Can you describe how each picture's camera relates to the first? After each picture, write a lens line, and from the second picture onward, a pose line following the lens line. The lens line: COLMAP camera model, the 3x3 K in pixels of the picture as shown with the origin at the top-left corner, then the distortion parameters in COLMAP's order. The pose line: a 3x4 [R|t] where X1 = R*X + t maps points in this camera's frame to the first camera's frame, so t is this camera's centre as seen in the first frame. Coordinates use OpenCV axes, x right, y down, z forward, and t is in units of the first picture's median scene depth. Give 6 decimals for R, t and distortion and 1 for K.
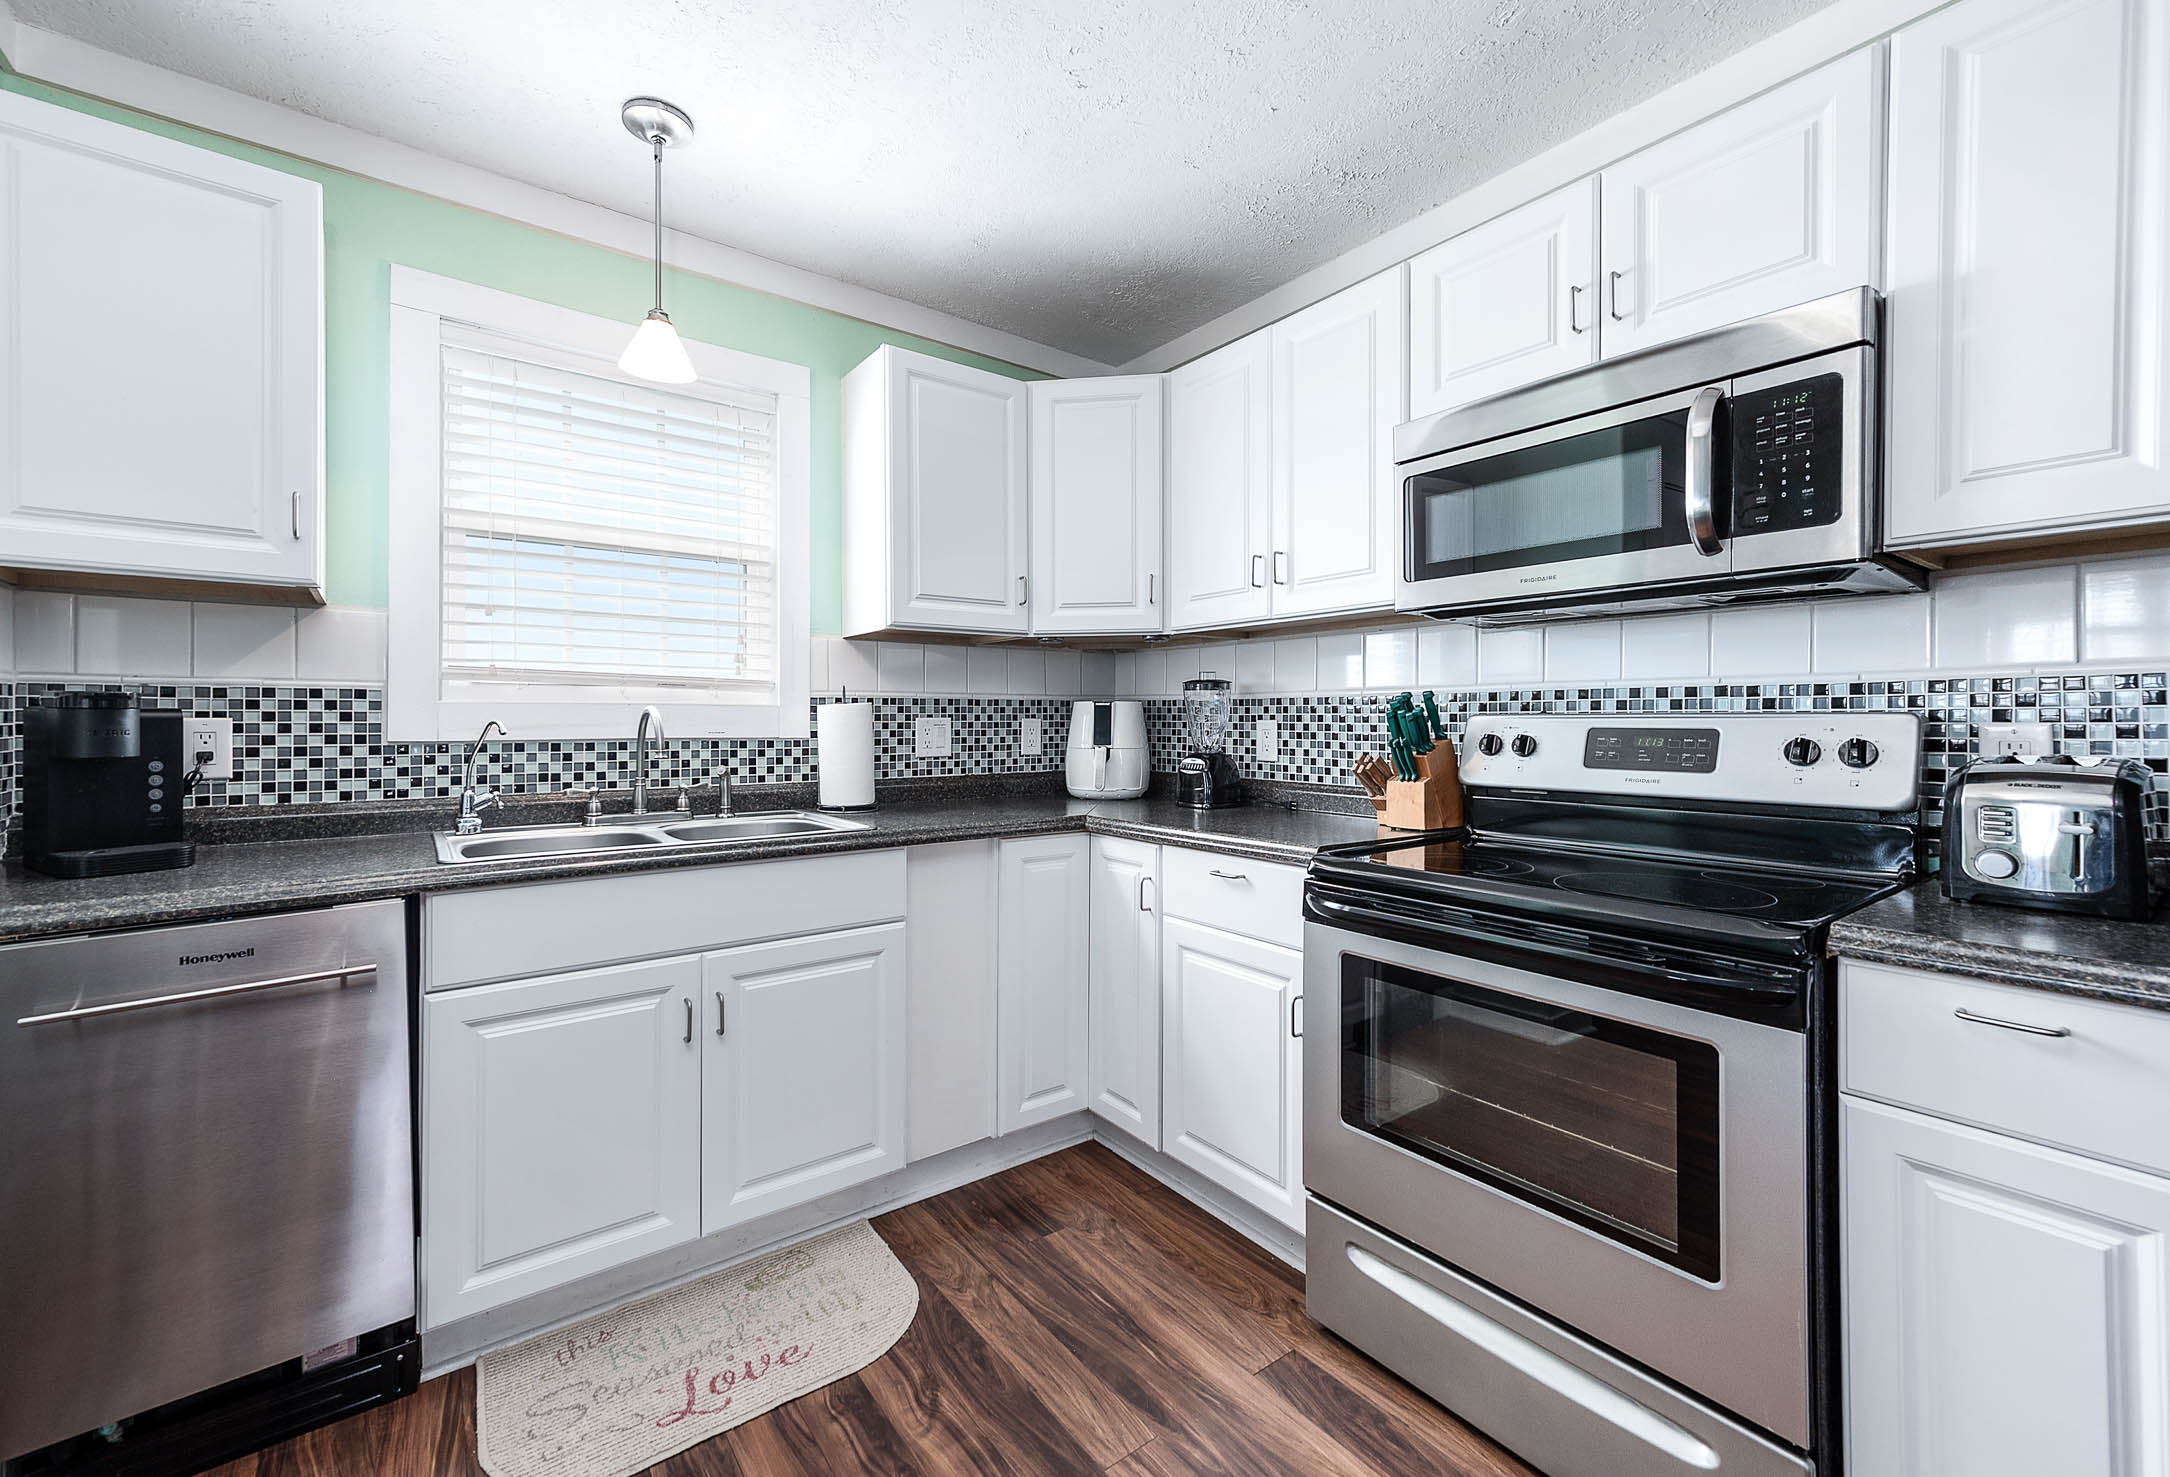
lens RADIAL K [[868.6, 0, 1061.6], [0, 868.6, 724.0], [0, 0, 1]] dist [0.003143, 0.000057]
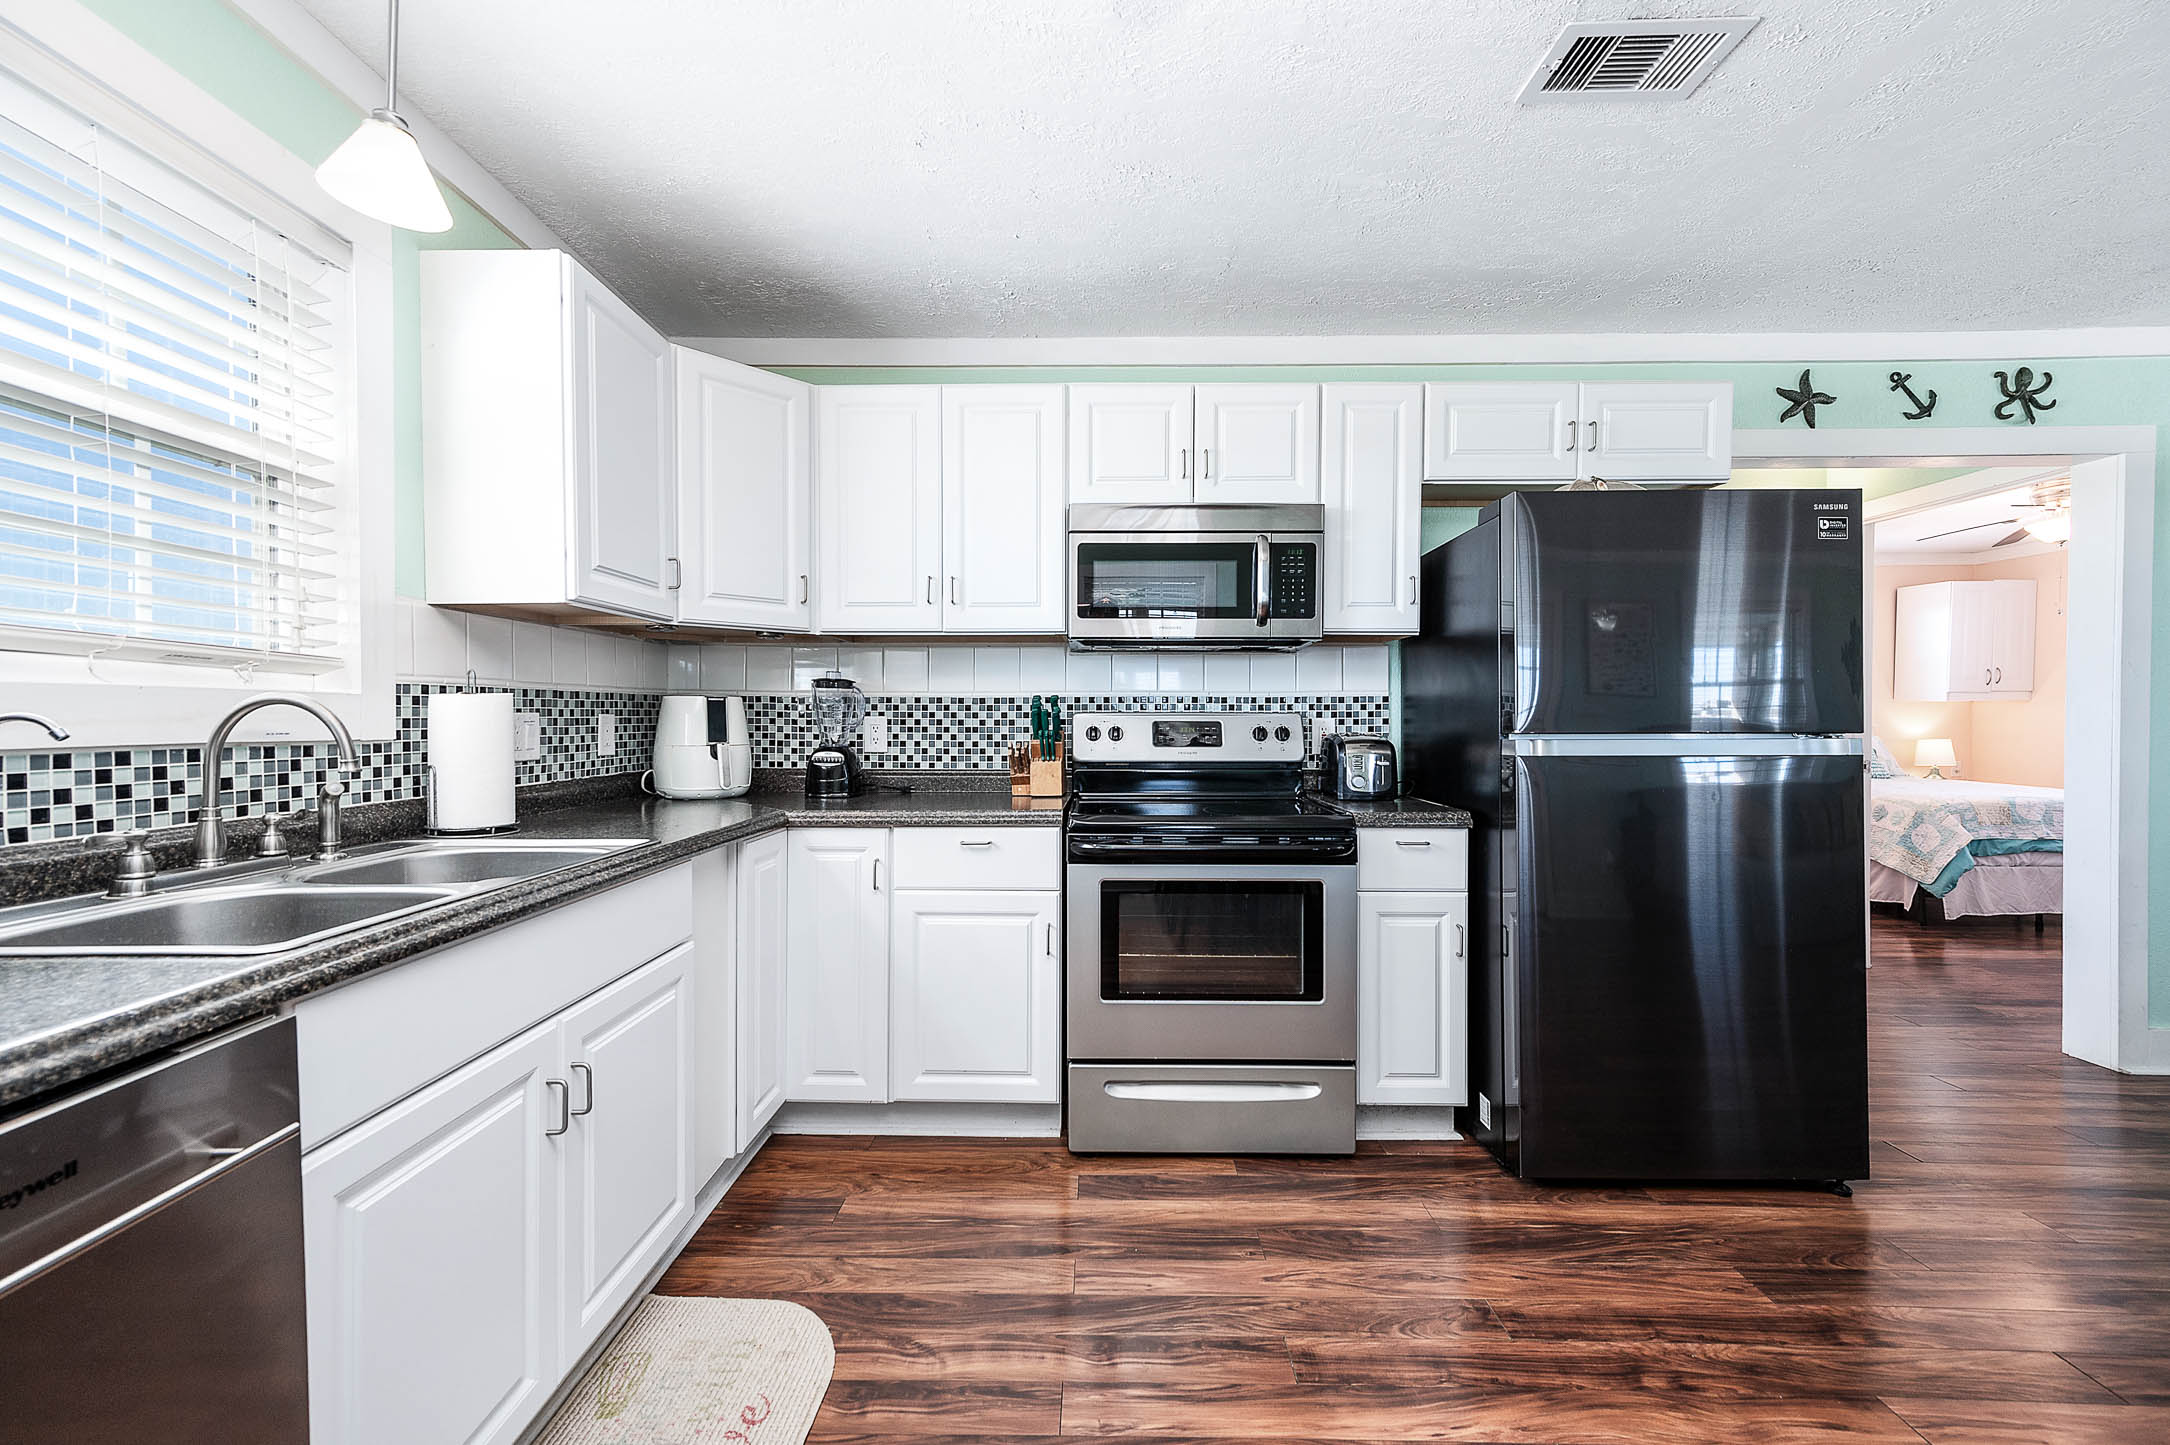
lens RADIAL K [[847.6, 0, 1082.1], [0, 847.6, 729.6], [0, 0, 1]] dist [0.002065, 0.000172]
pose [[0.604306, -0.010845, 0.796678, -0.627088], [0.002638, 0.999929, 0.011611, 0.001003], [-0.796748, -0.004915, 0.604292, 0.152519]]
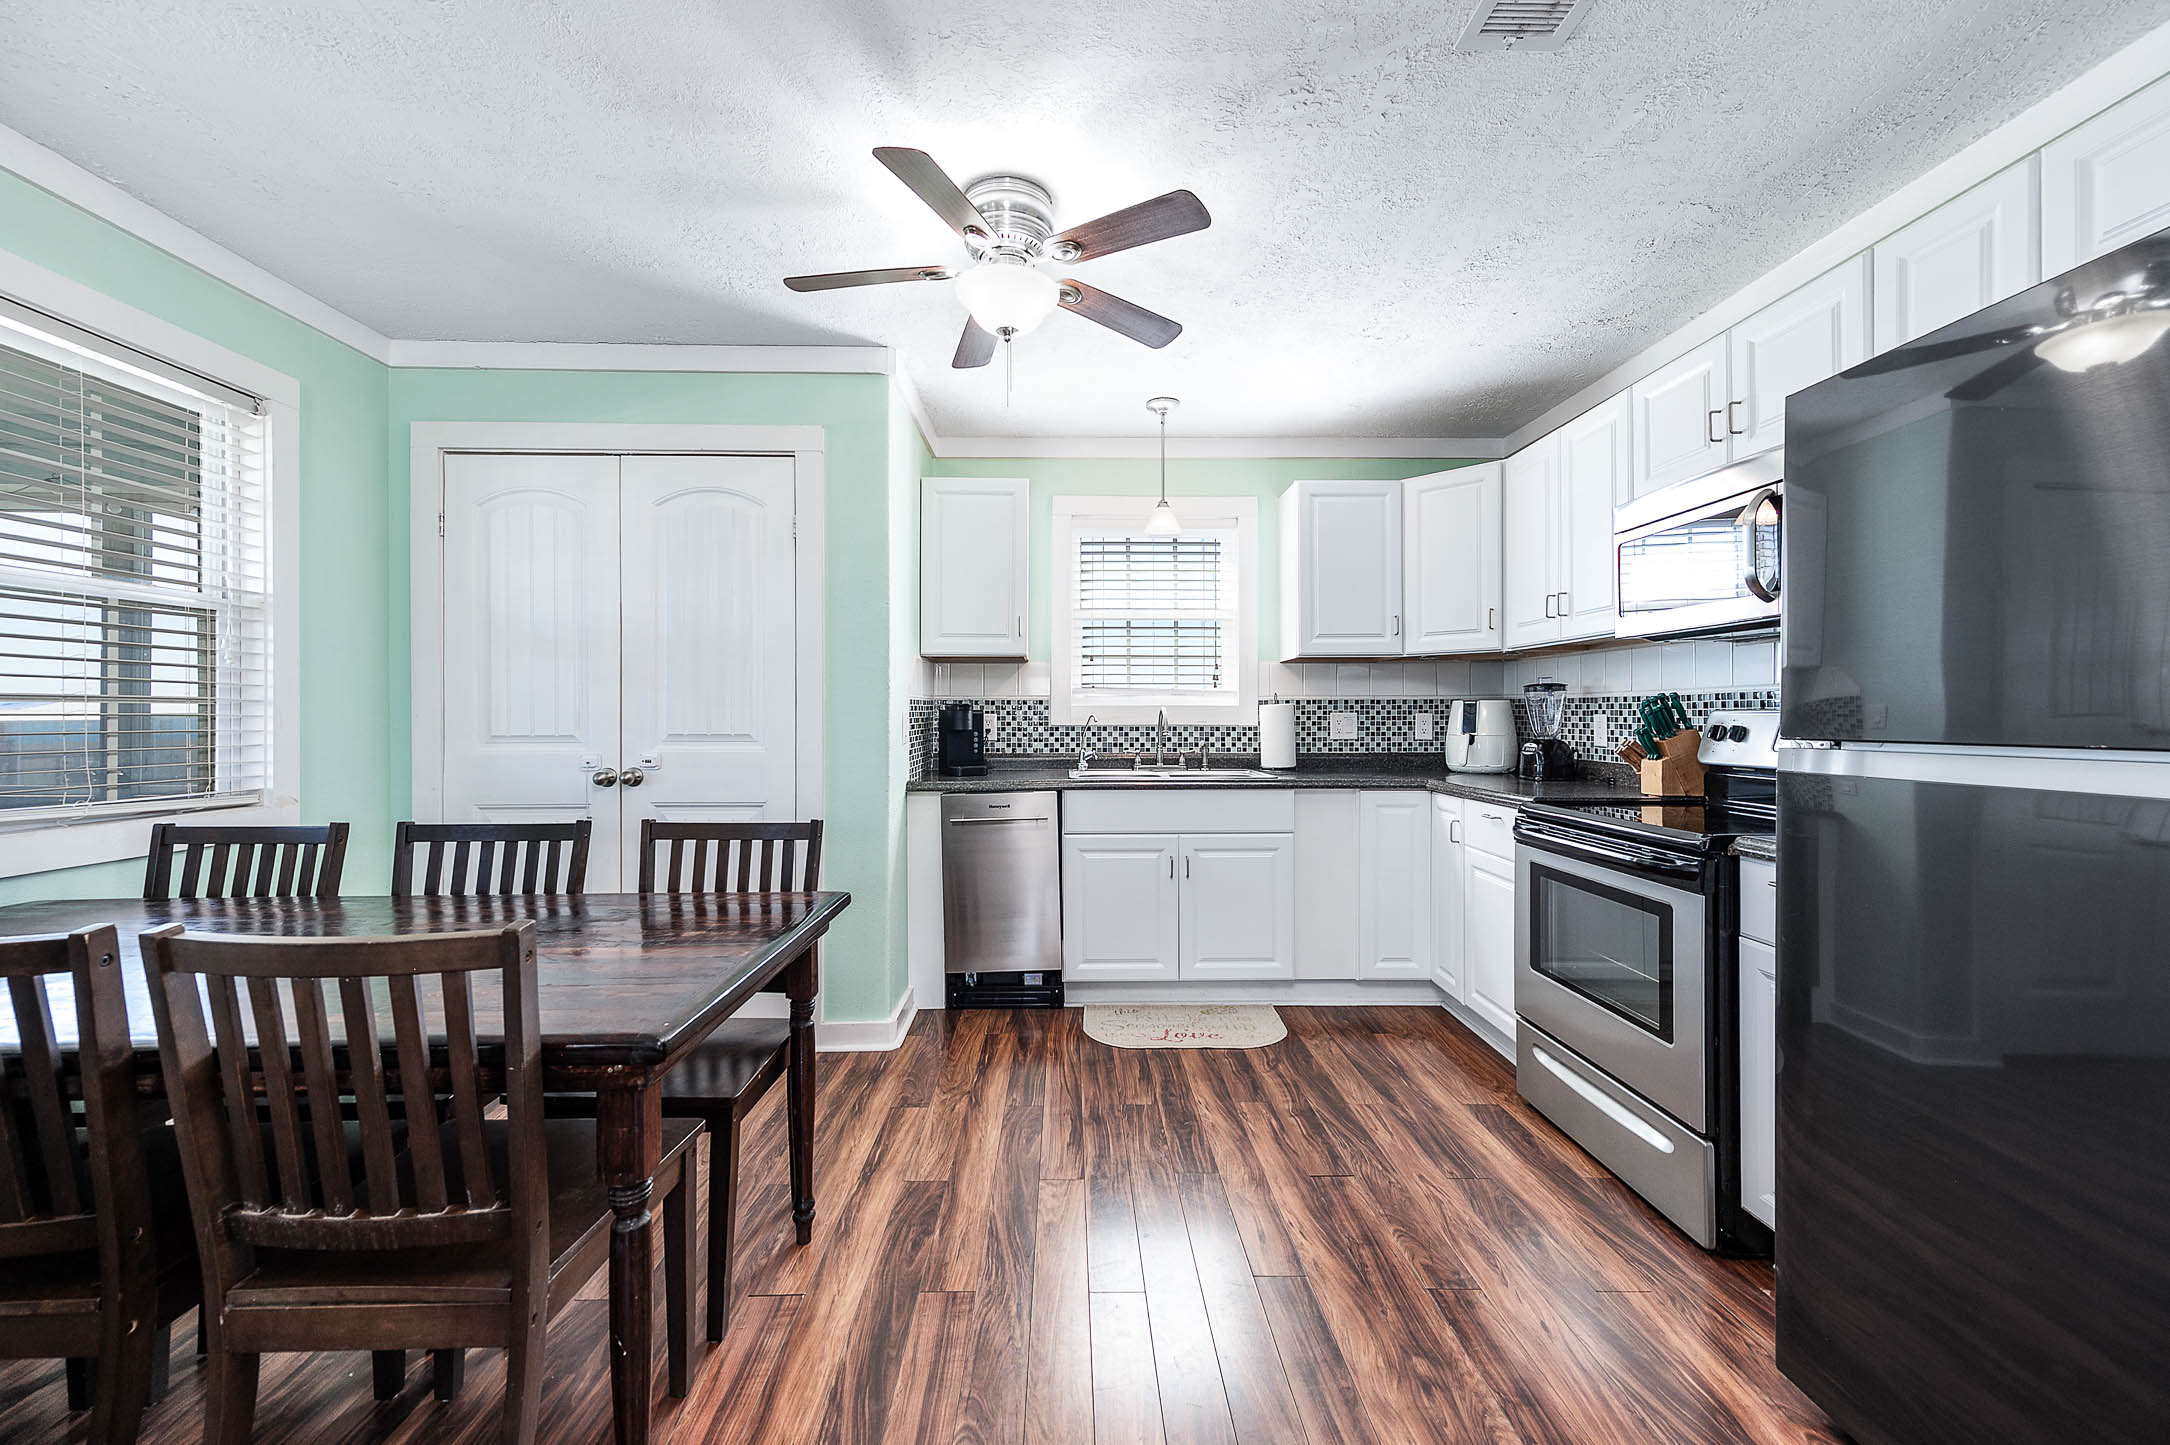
lens RADIAL K [[847.6, 0, 1079.2], [0, 847.6, 713.9], [0, 0, 1]] dist [0.002065, 0.000172]
pose [[0.815531, -0.000902, -0.578713, 0.433243], [-0.001708, 0.999991, -0.003965, 0.001473], [0.578711, 0.004222, 0.815522, -0.586237]]
